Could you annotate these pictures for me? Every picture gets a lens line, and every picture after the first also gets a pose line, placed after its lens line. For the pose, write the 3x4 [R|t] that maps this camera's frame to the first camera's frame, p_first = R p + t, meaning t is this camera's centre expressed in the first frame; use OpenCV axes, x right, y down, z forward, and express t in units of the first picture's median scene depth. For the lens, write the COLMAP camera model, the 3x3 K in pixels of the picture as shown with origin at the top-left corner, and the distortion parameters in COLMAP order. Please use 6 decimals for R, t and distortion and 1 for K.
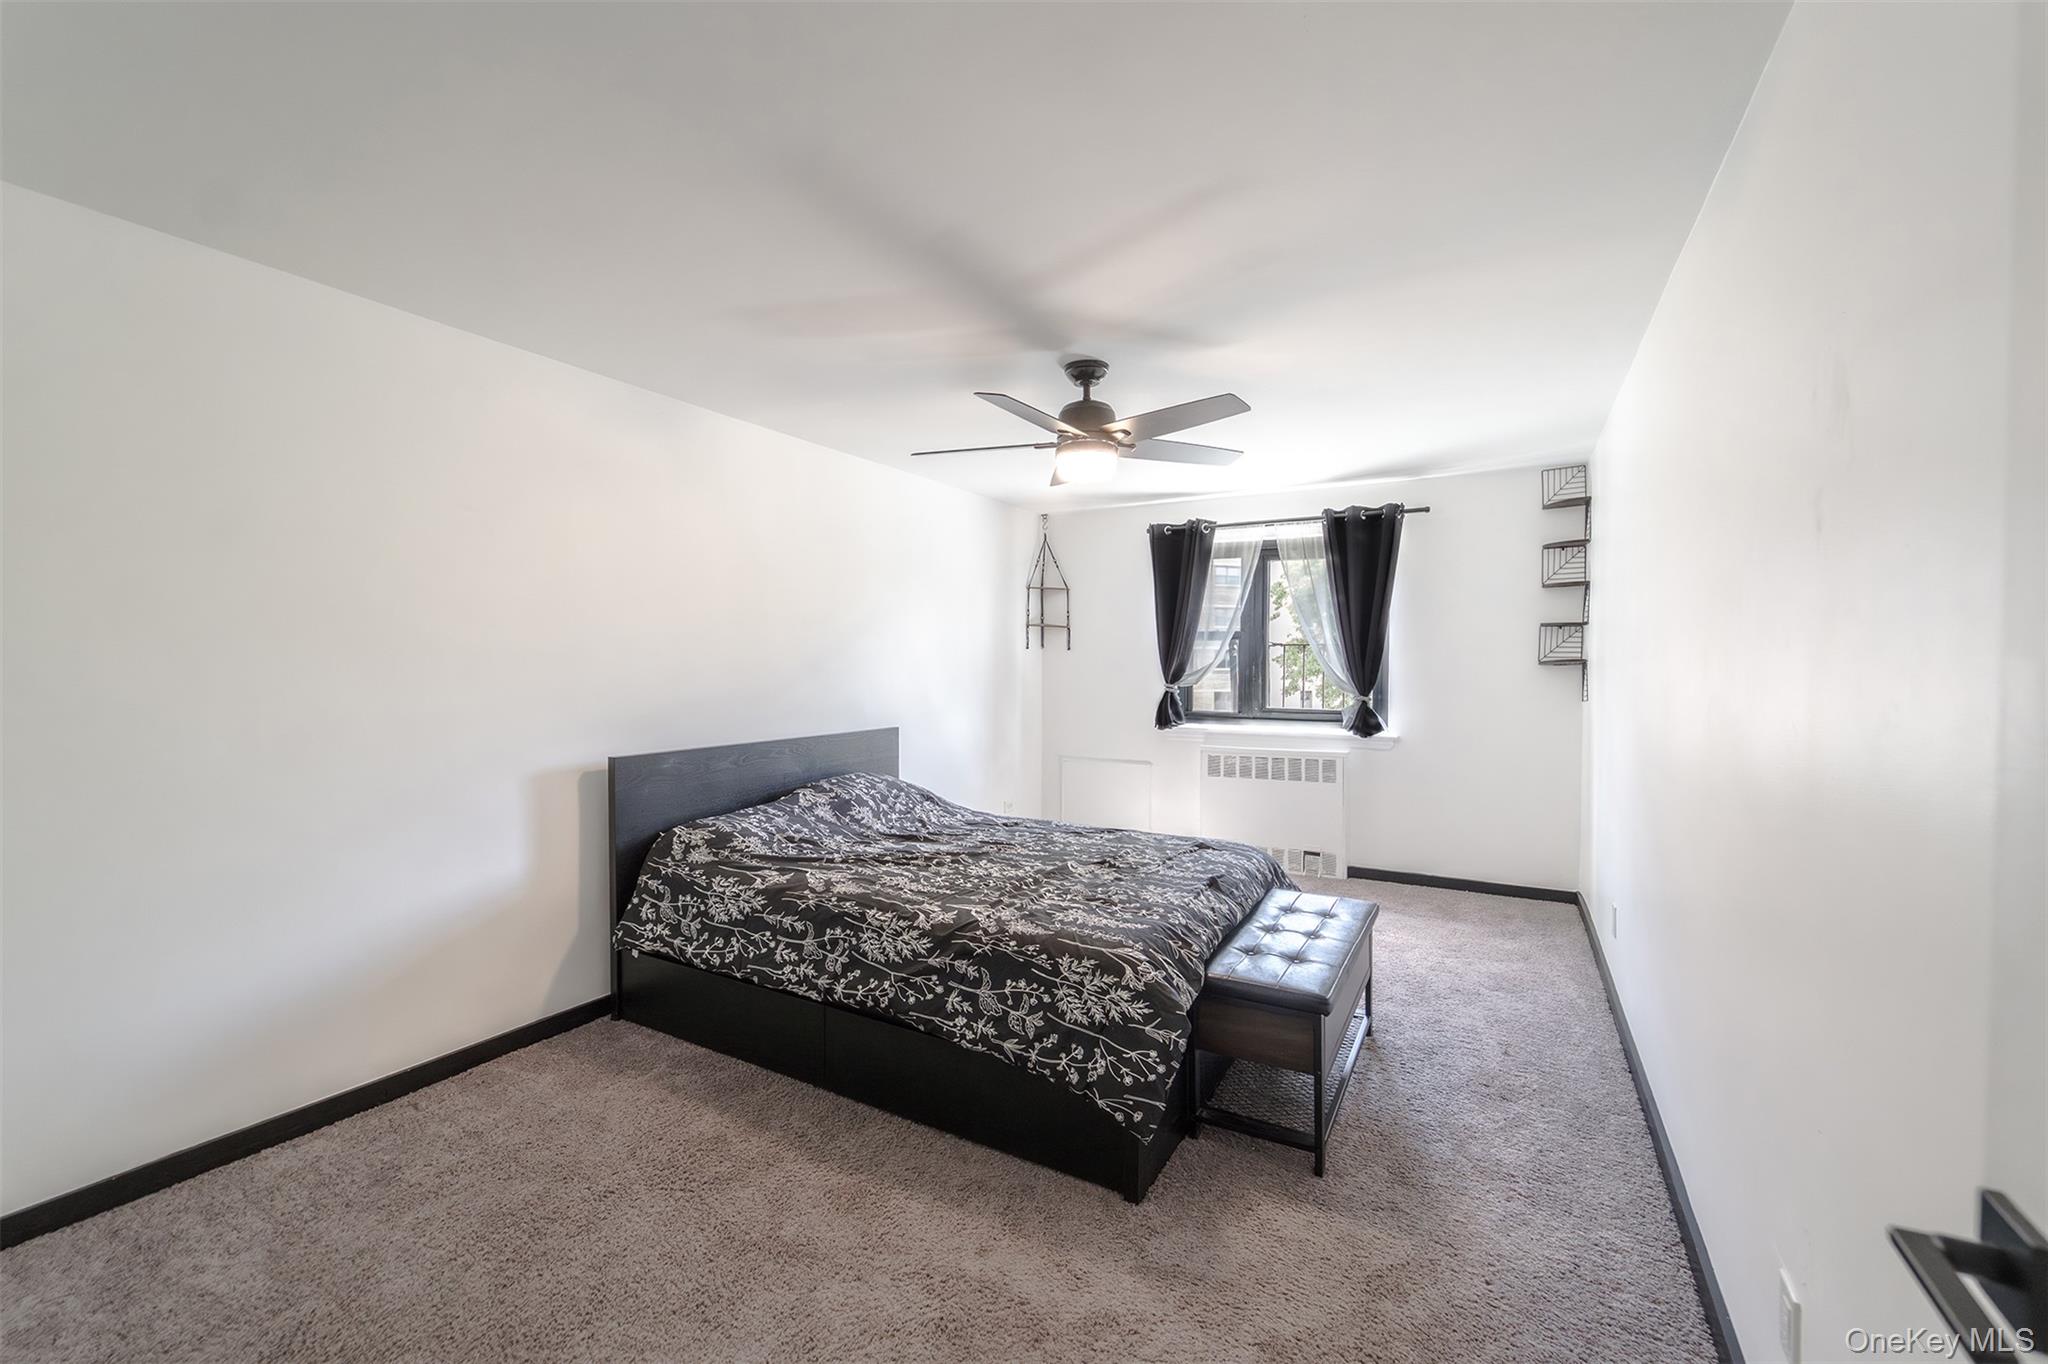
lens RADIAL K [[843.0, 0, 1043.4], [0, 843.0, 674.6], [0, 0, 1]] dist [0.004276, -0.001324]
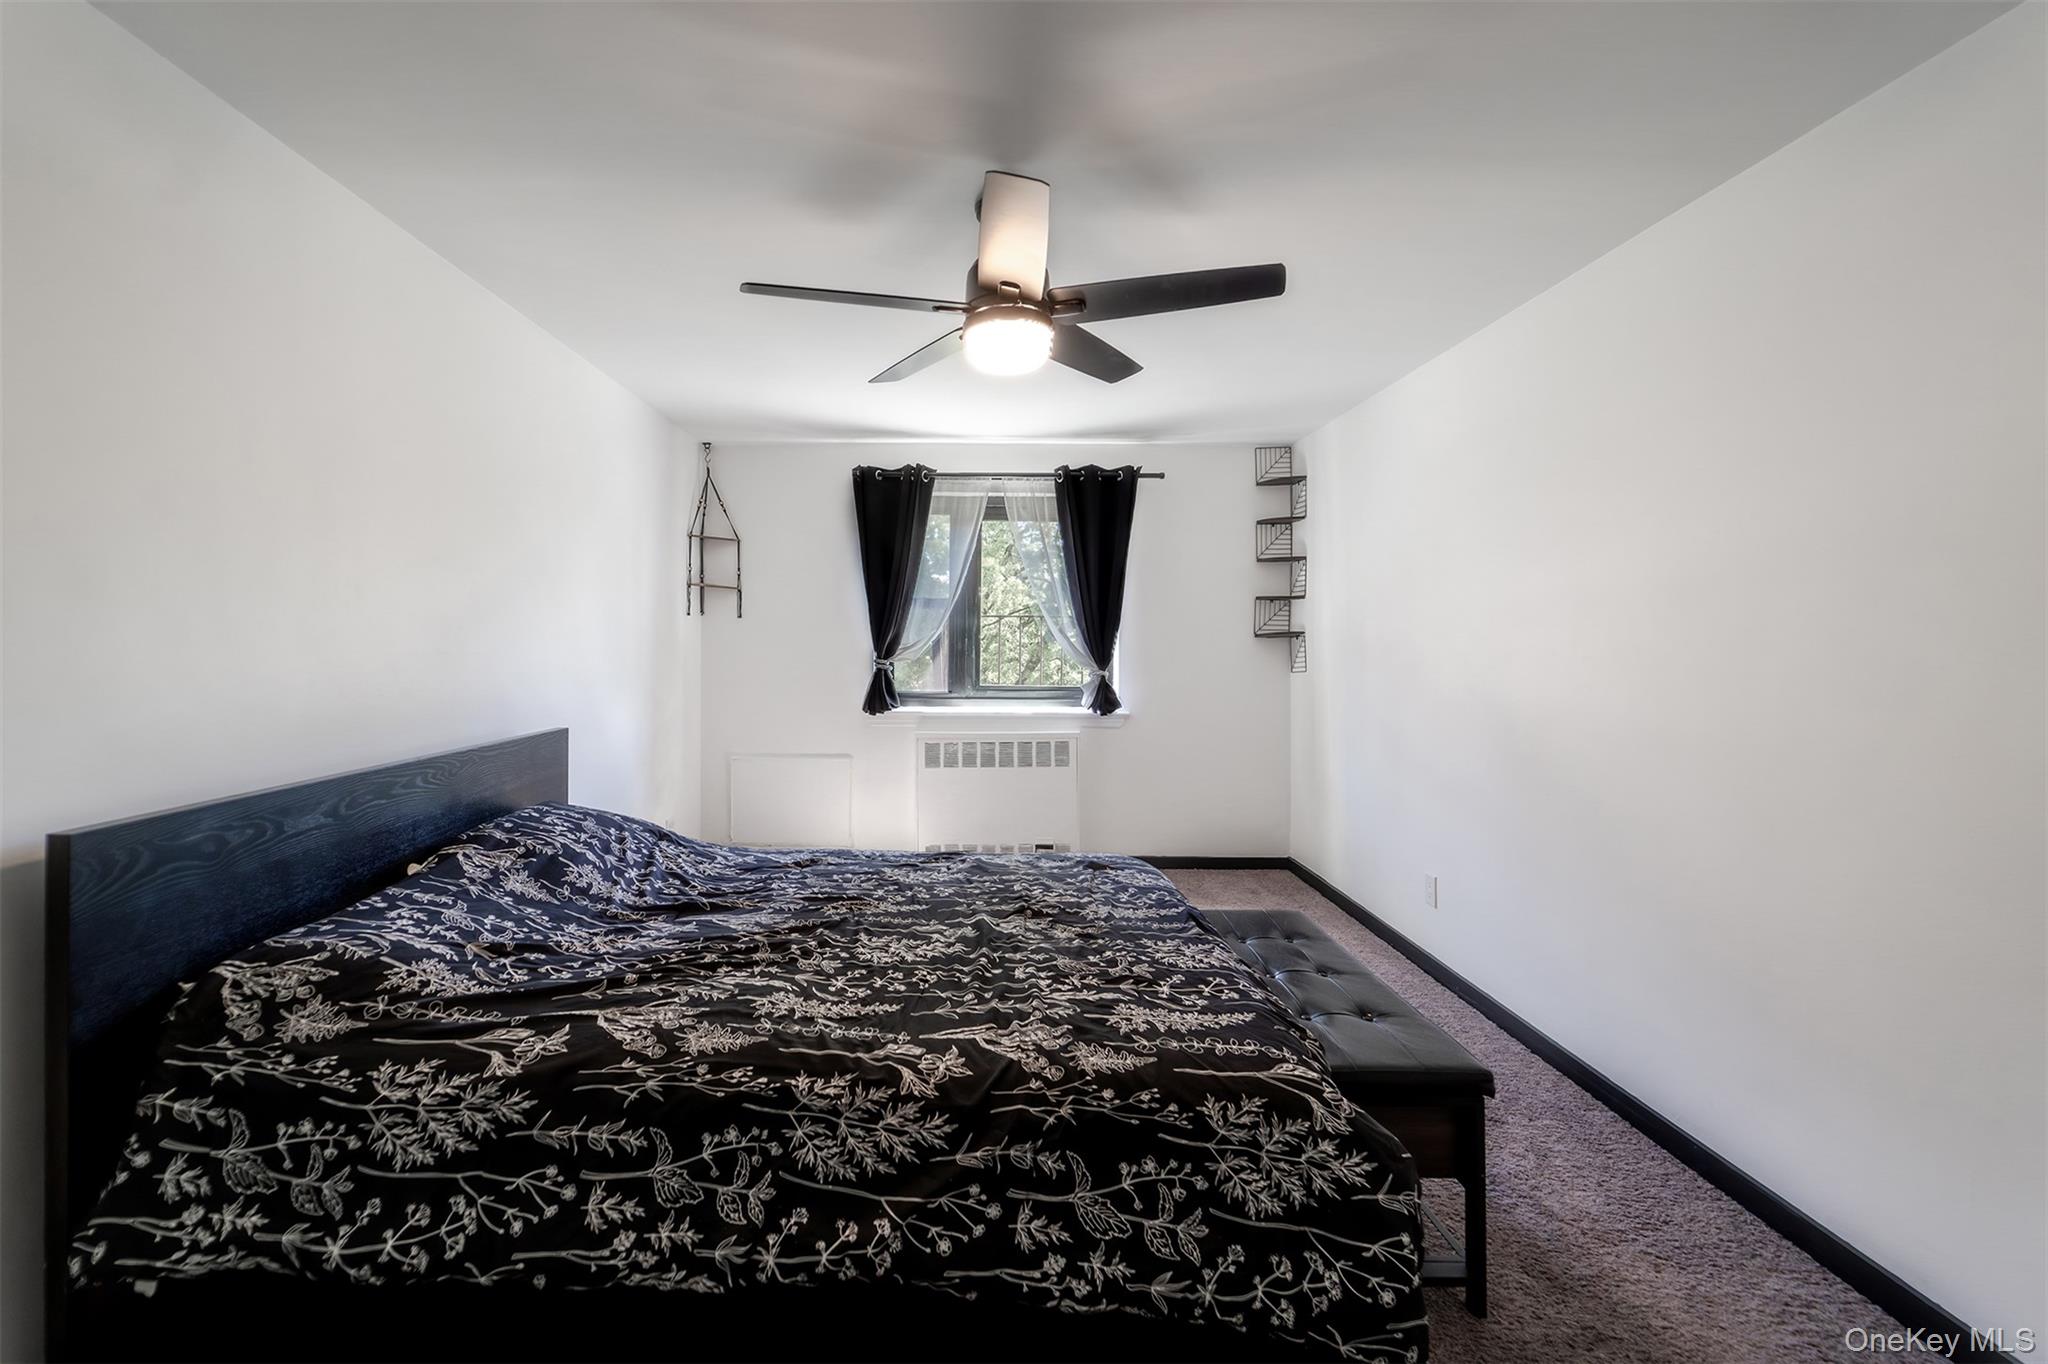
lens RADIAL K [[843.0, 0, 949.9], [0, 843.0, 634.4], [0, 0, 1]] dist [0.004276, -0.001324]
pose [[0.880102, 0.005948, 0.474748, -0.317782], [0.004615, 0.999767, -0.021080, 0.007183], [-0.474763, 0.020744, 0.879869, 0.403319]]
